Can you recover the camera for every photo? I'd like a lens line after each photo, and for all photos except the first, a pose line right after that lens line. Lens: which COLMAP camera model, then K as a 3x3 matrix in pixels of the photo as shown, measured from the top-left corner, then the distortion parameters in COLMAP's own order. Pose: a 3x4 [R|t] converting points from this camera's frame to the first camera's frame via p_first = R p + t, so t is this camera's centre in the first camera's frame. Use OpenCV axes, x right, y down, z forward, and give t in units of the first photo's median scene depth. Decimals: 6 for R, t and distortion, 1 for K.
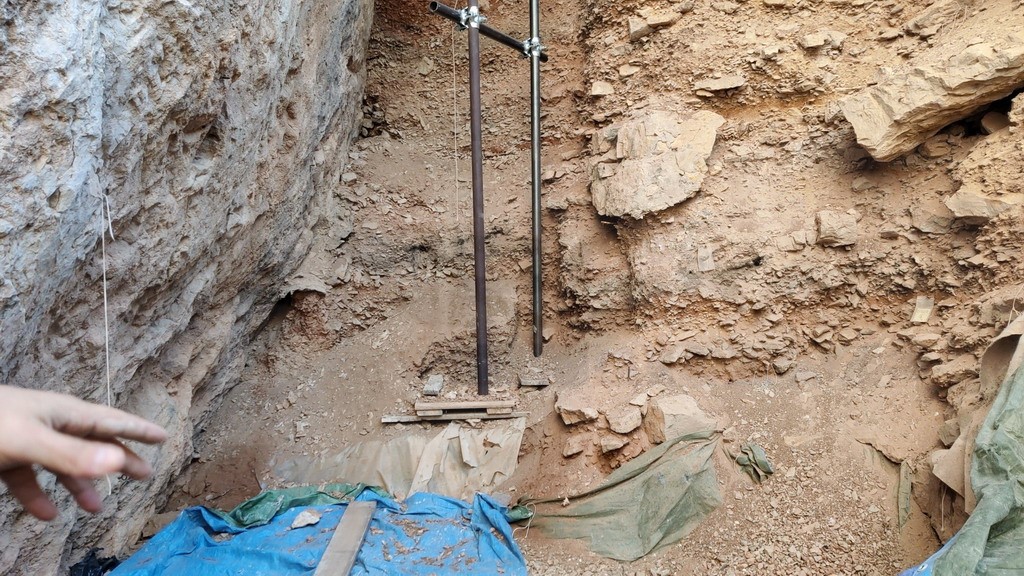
lens RADIAL K [[777.9, 0, 512.1], [0, 777.9, 289.2], [0, 0, 1]] dist [0.047194, -0.078254]
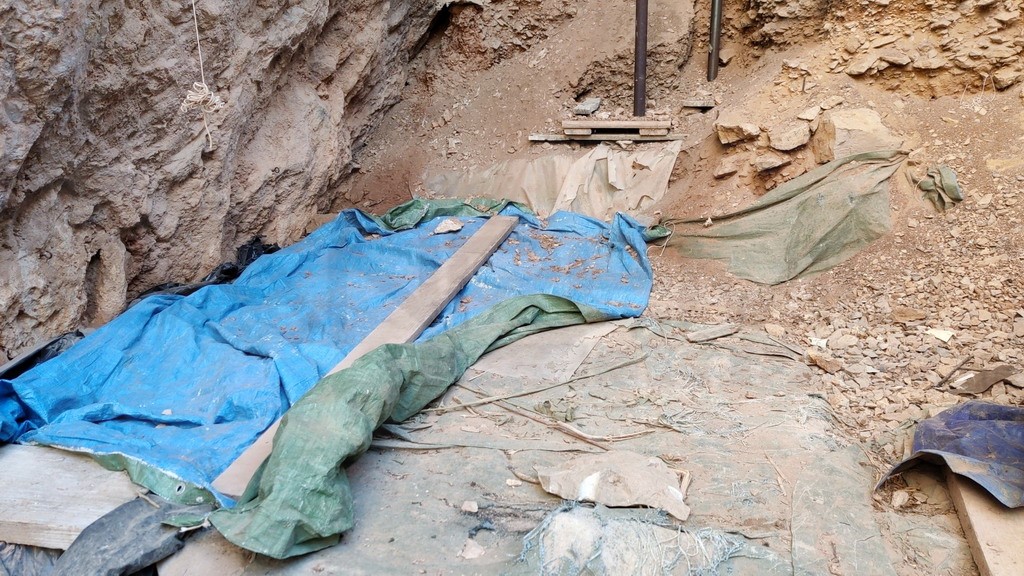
lens RADIAL K [[777.9, 0, 510.0], [0, 777.9, 286.4], [0, 0, 1]] dist [0.047194, -0.078254]
pose [[0.962933, 0.083410, -0.256521, 0.078363], [-0.008060, 0.959462, 0.281723, 0.079854], [0.269621, -0.269213, 0.924570, 0.060533]]
